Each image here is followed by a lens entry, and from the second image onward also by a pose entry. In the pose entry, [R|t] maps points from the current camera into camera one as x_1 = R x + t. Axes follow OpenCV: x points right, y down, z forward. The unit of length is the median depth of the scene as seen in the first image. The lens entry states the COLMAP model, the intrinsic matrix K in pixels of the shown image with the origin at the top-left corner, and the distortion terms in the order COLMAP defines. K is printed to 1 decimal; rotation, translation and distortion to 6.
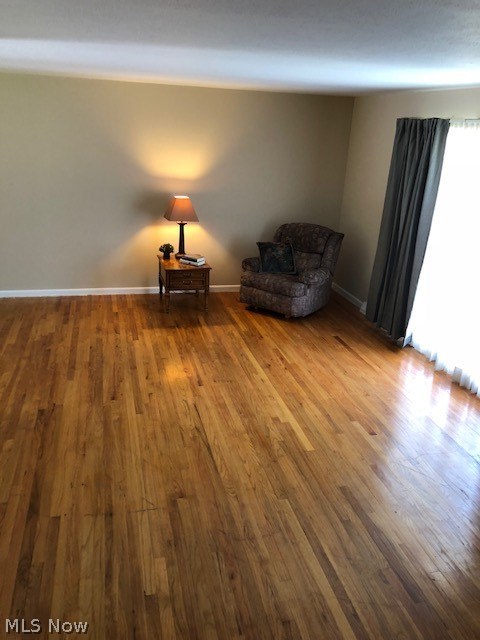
lens RADIAL K [[530.7, 0, 241.8], [0, 530.7, 317.8], [0, 0, 1]] dist [0.040062, -0.021009]
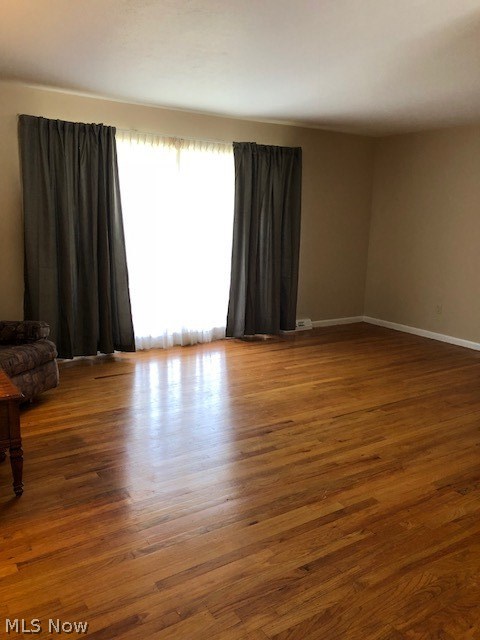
lens RADIAL K [[530.7, 0, 242.1], [0, 530.7, 322.4], [0, 0, 1]] dist [0.040062, -0.021009]
pose [[-0.330704, -0.249989, 0.910022, -0.767091], [0.281174, 0.894385, 0.347873, -0.324678], [-0.900875, 0.370918, -0.225487, 1.168844]]
